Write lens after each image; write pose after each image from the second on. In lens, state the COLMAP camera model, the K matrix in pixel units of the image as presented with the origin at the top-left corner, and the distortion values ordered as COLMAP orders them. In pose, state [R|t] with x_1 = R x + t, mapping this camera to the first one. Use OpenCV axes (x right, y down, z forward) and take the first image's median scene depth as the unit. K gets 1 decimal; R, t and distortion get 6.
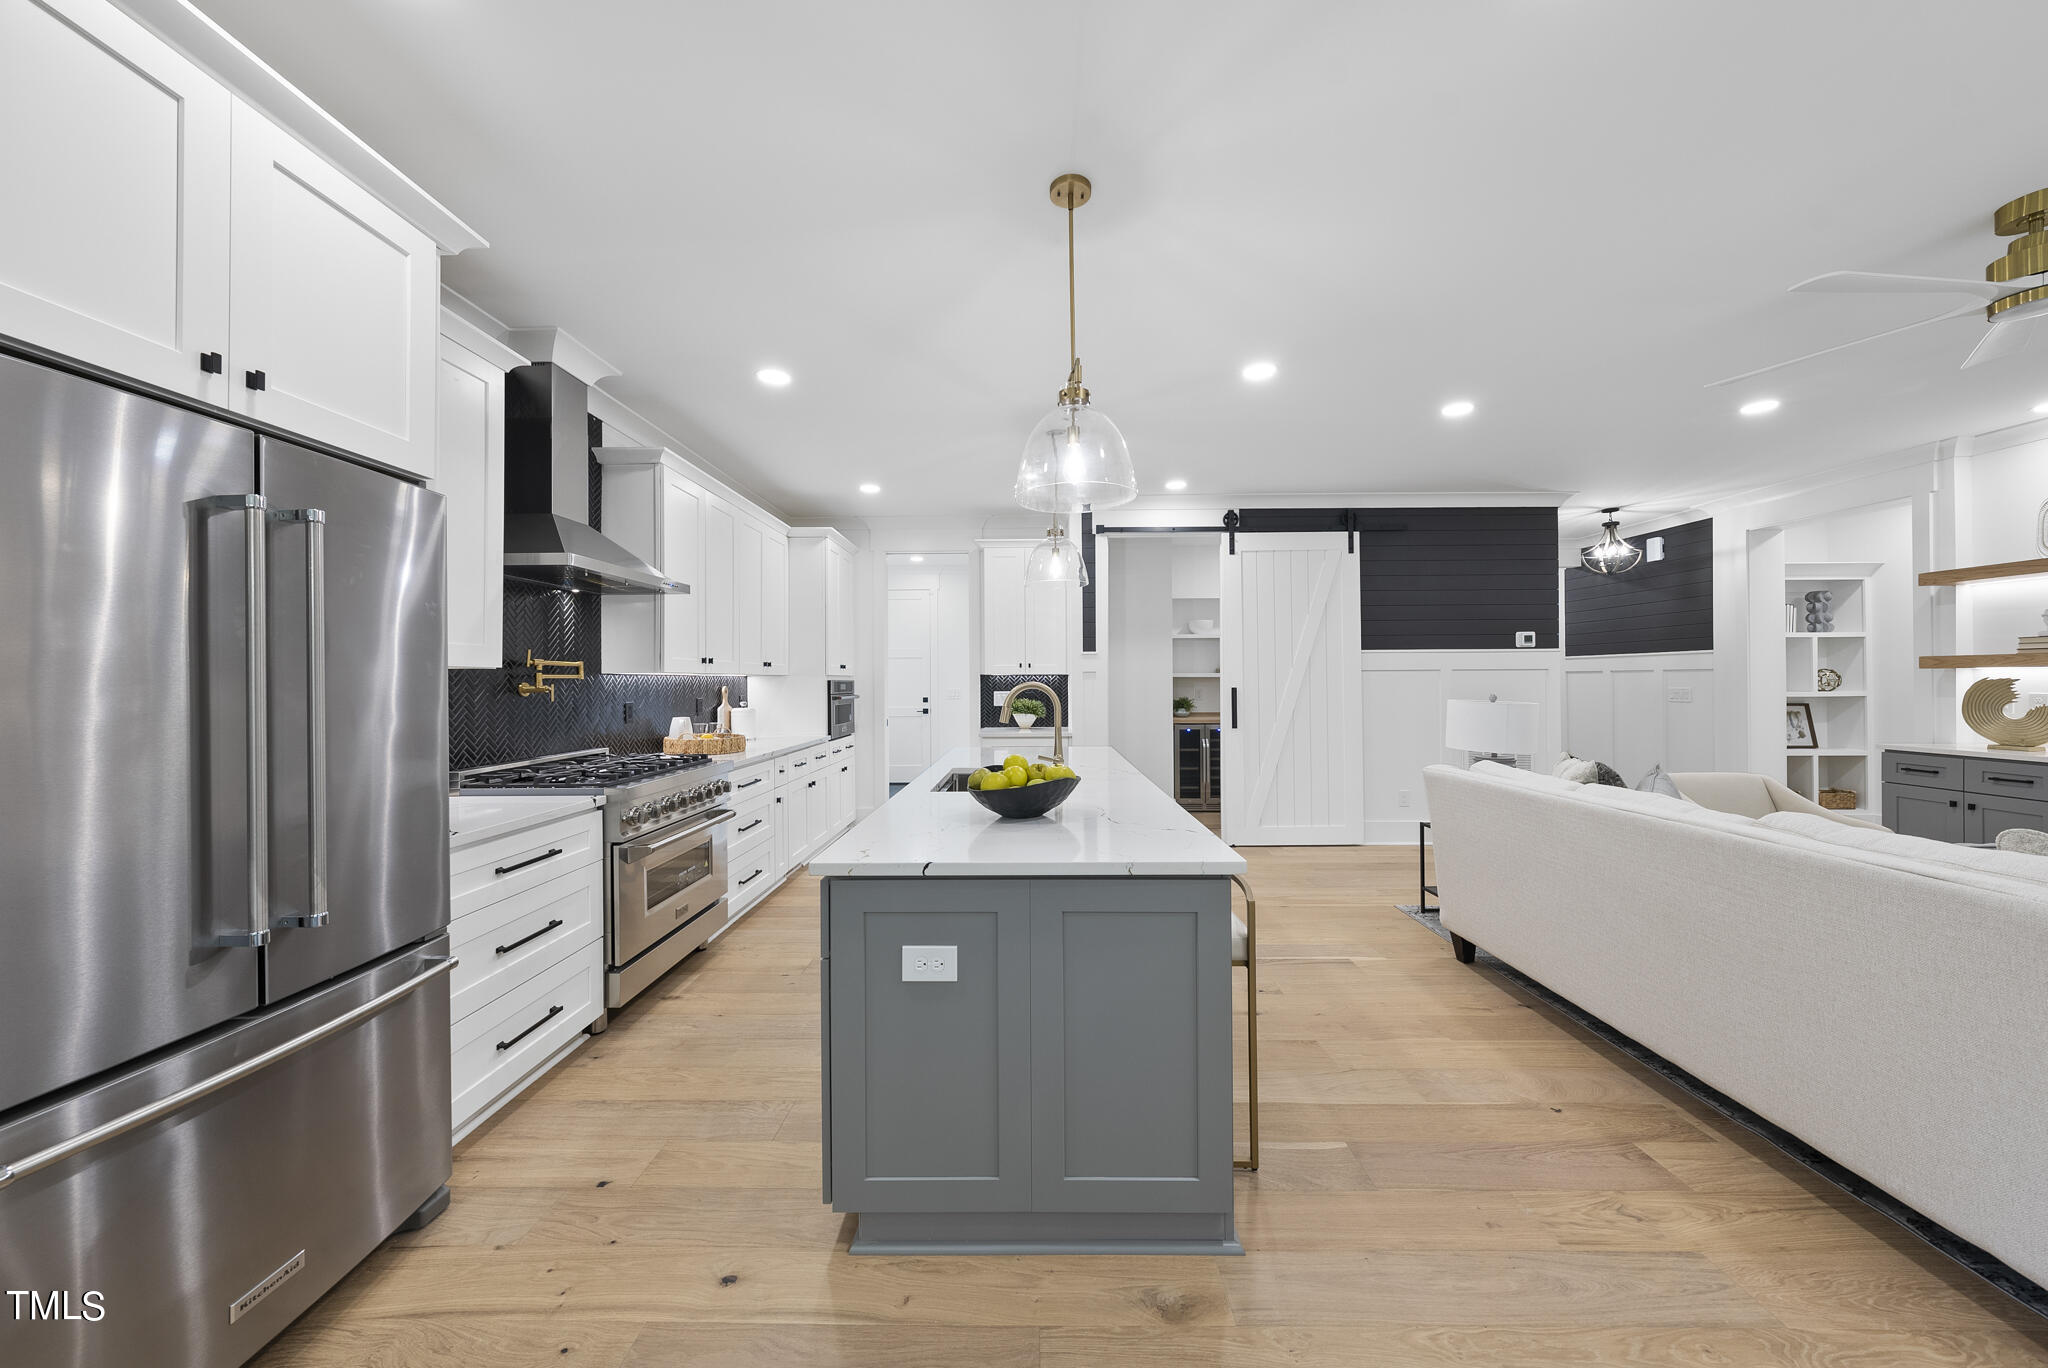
lens RADIAL K [[703.8, 0, 1020.8], [0, 703.8, 677.8], [0, 0, 1]] dist [0.000497, 0.000059]
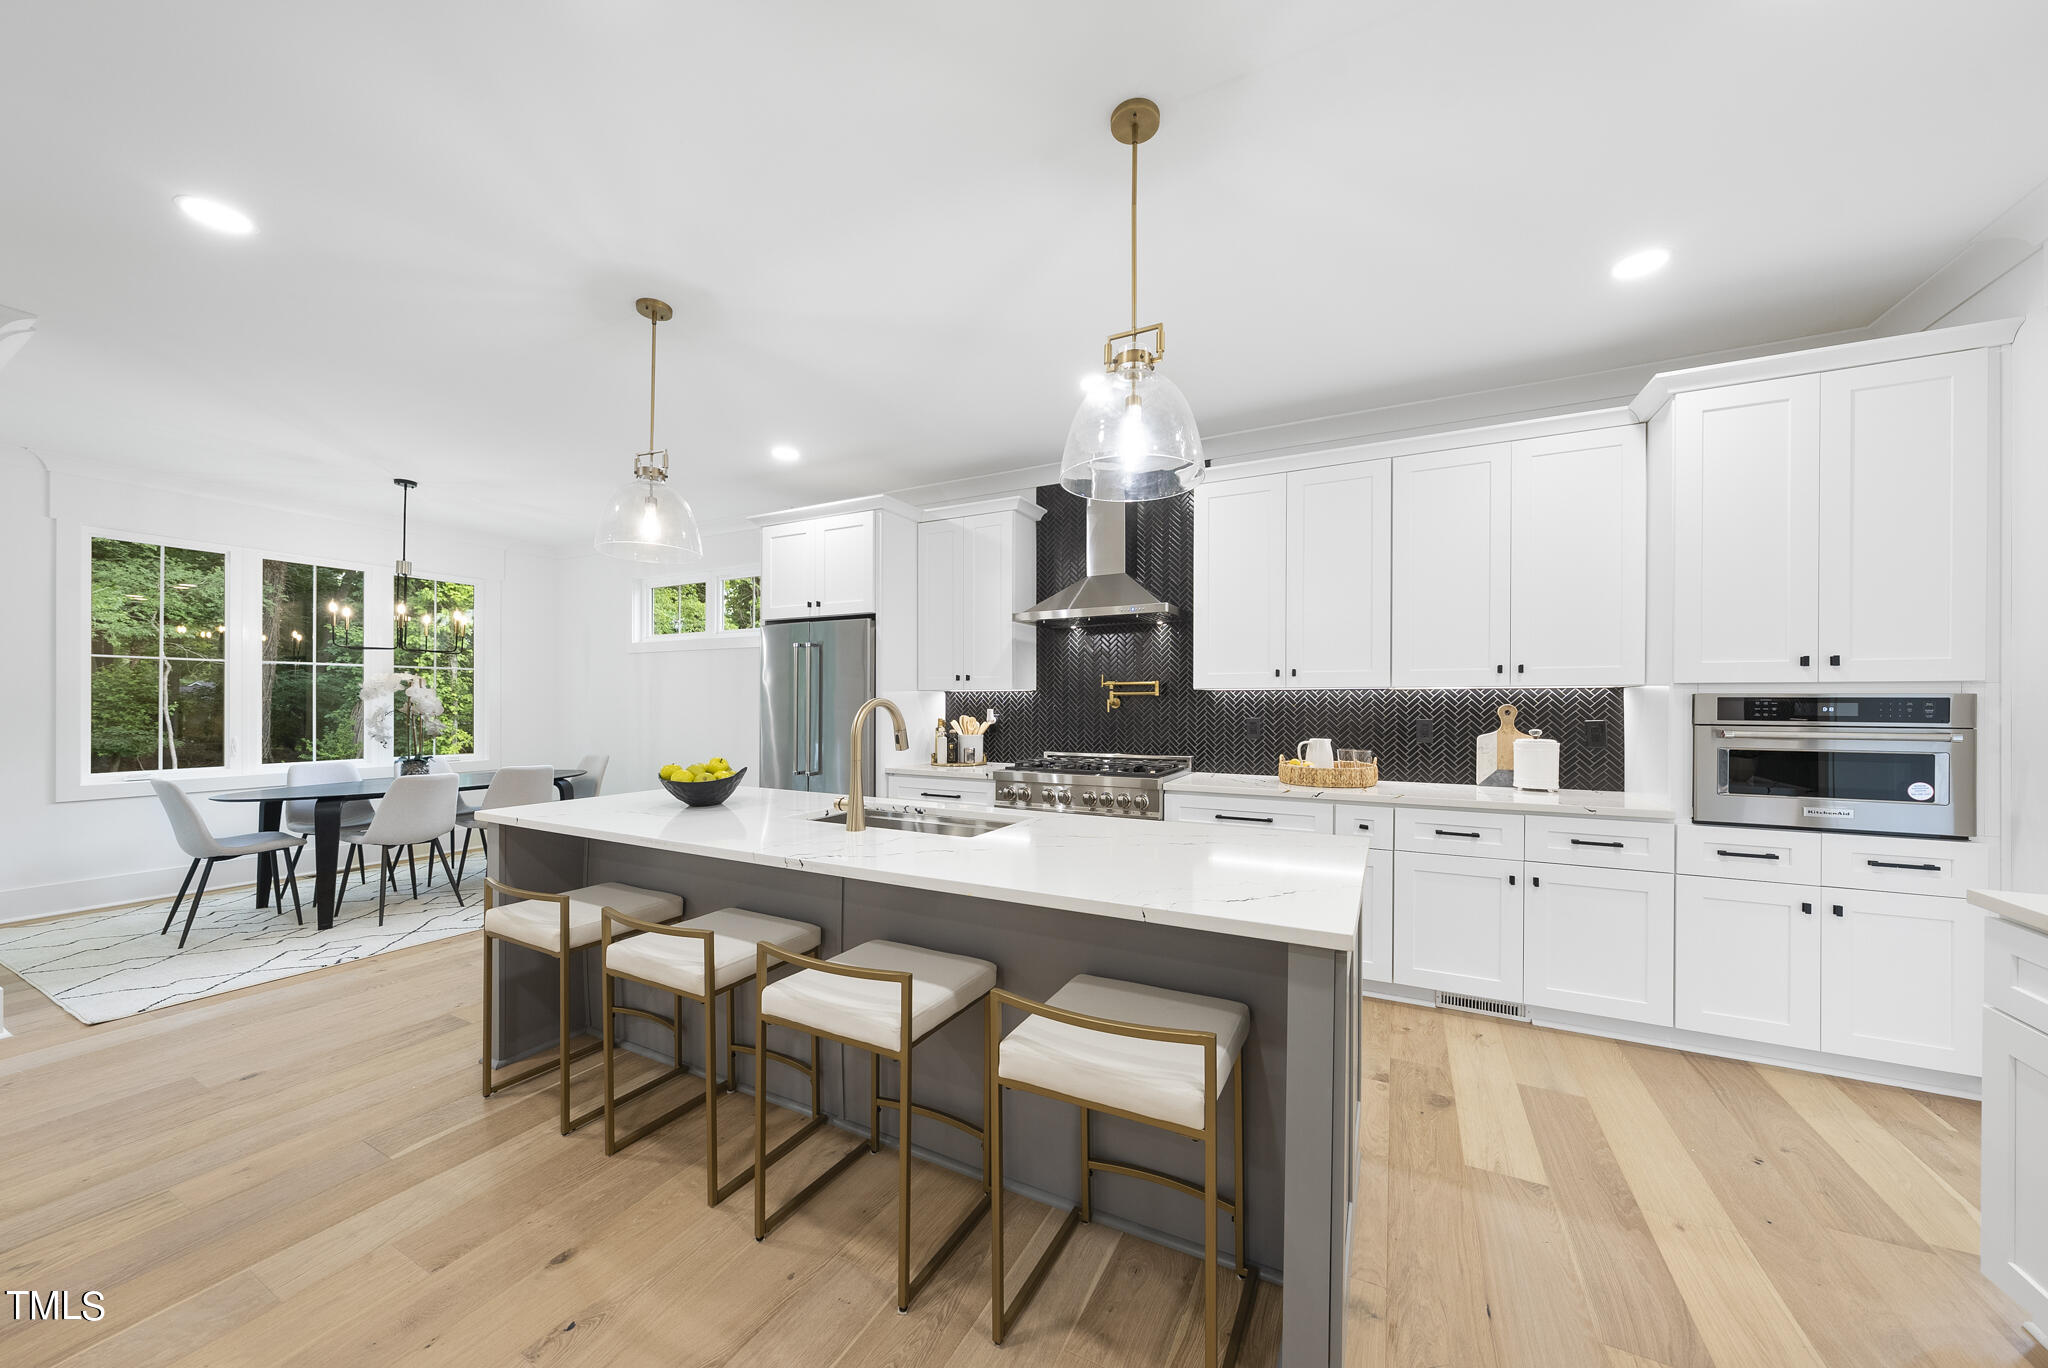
lens RADIAL K [[703.9, 0, 1013.7], [0, 703.9, 699.9], [0, 0, 1]] dist [-0.000895, -0.000058]
pose [[-0.450849, -0.000982, -0.892600, 0.363922], [0.004058, 0.999987, -0.003150, 0.007960], [0.892591, -0.005042, -0.450839, 0.852420]]
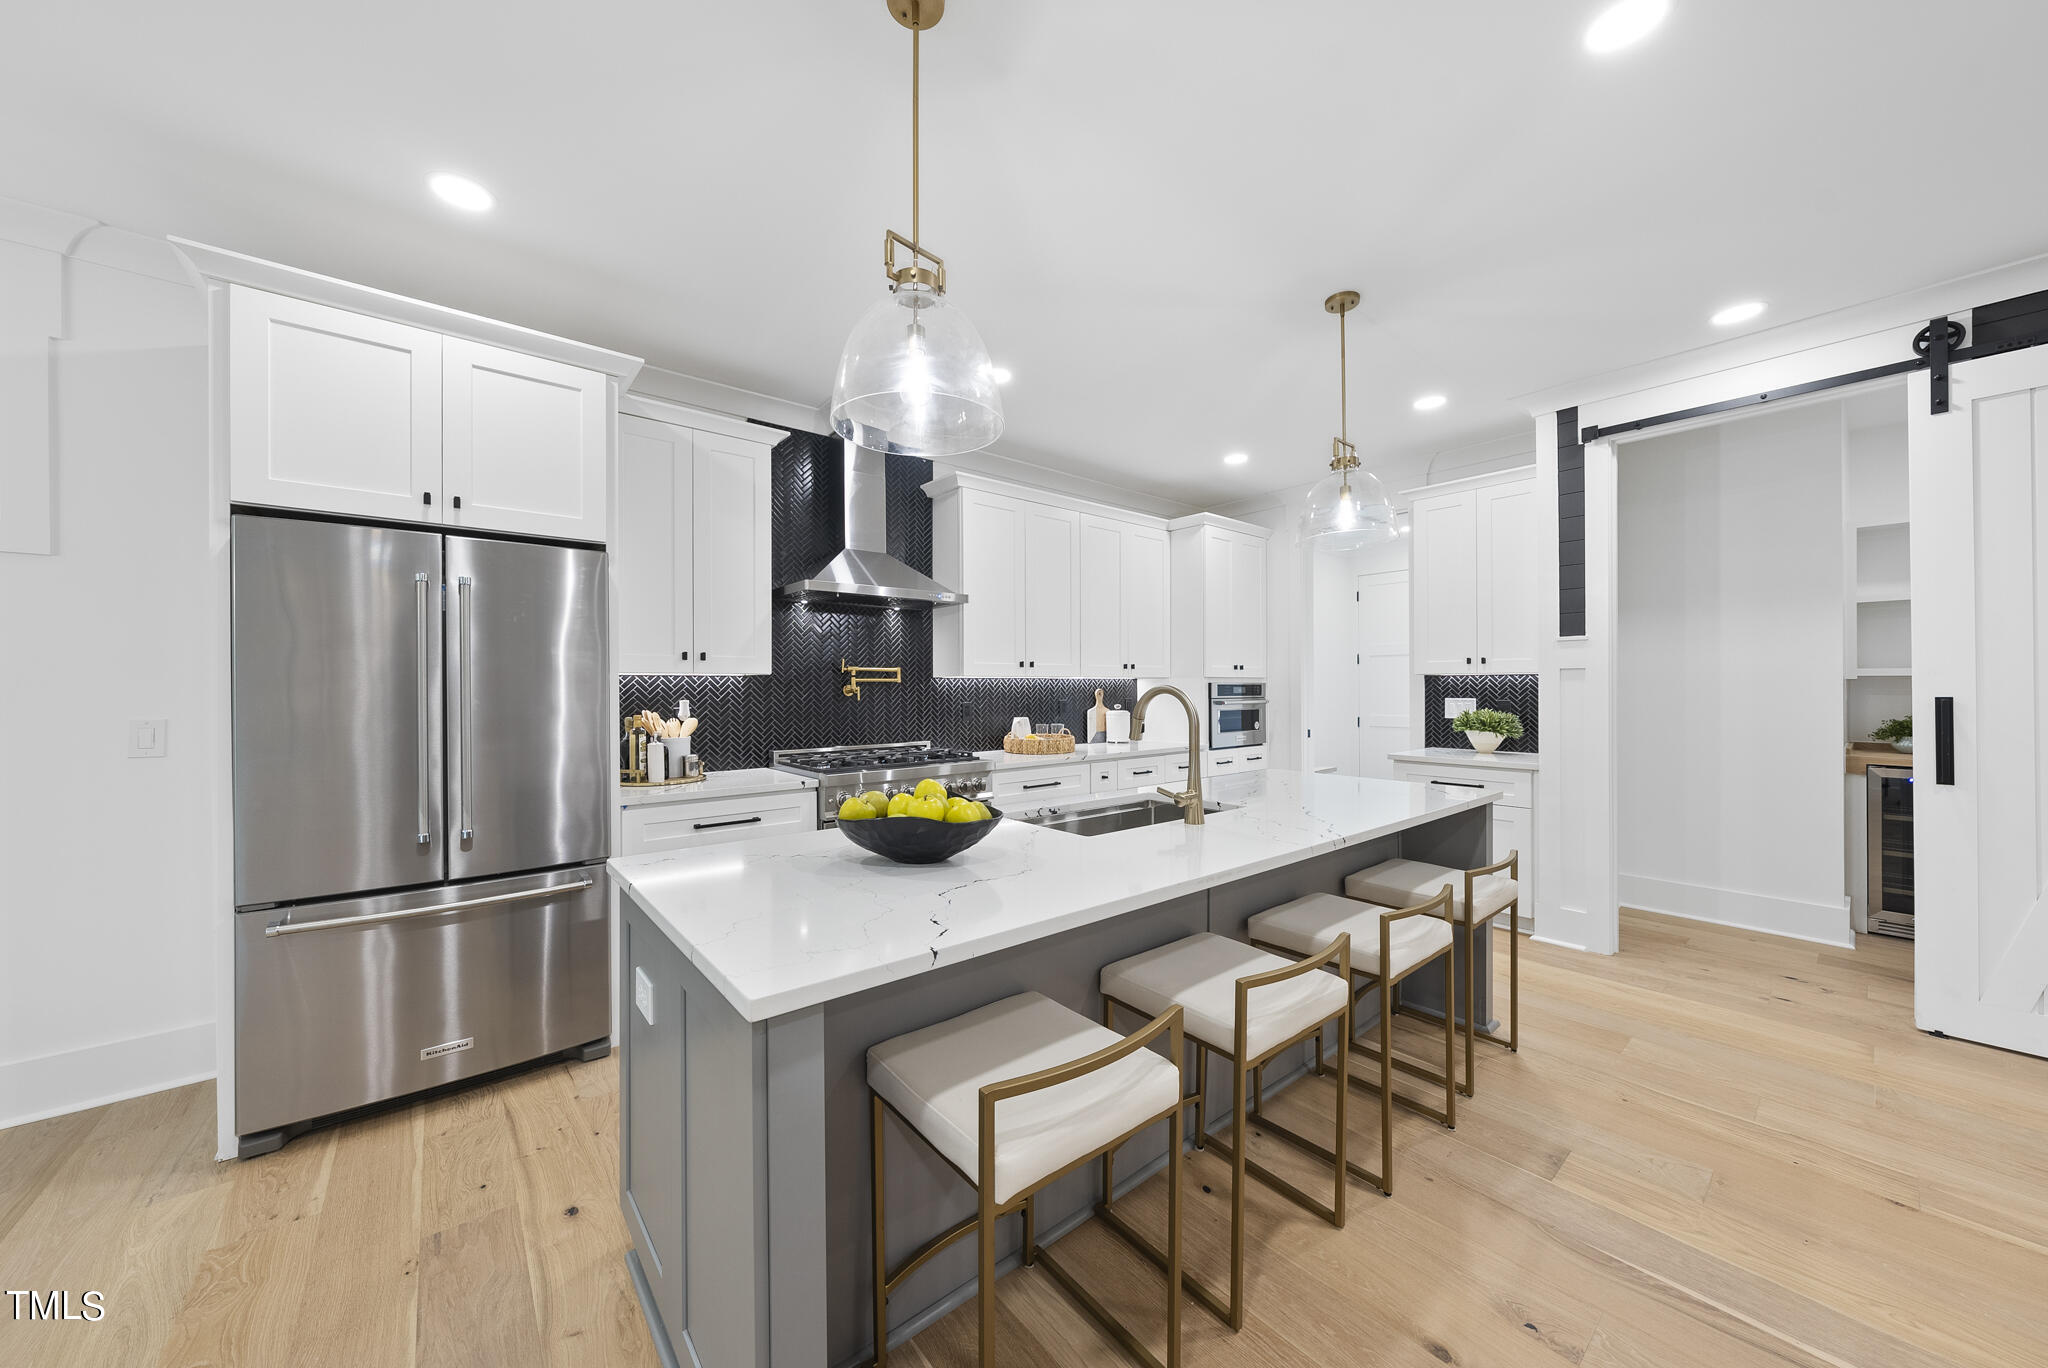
lens RADIAL K [[710.4, 0, 1024.0], [0, 710.4, 684.0], [0, 0, 1]] dist [-0.000114, -0.000024]
pose [[0.650035, 0.000258, -0.759904, 0.277185], [0.003672, 0.999987, 0.003481, 0.001176], [0.759895, -0.005053, 0.650026, 0.242641]]
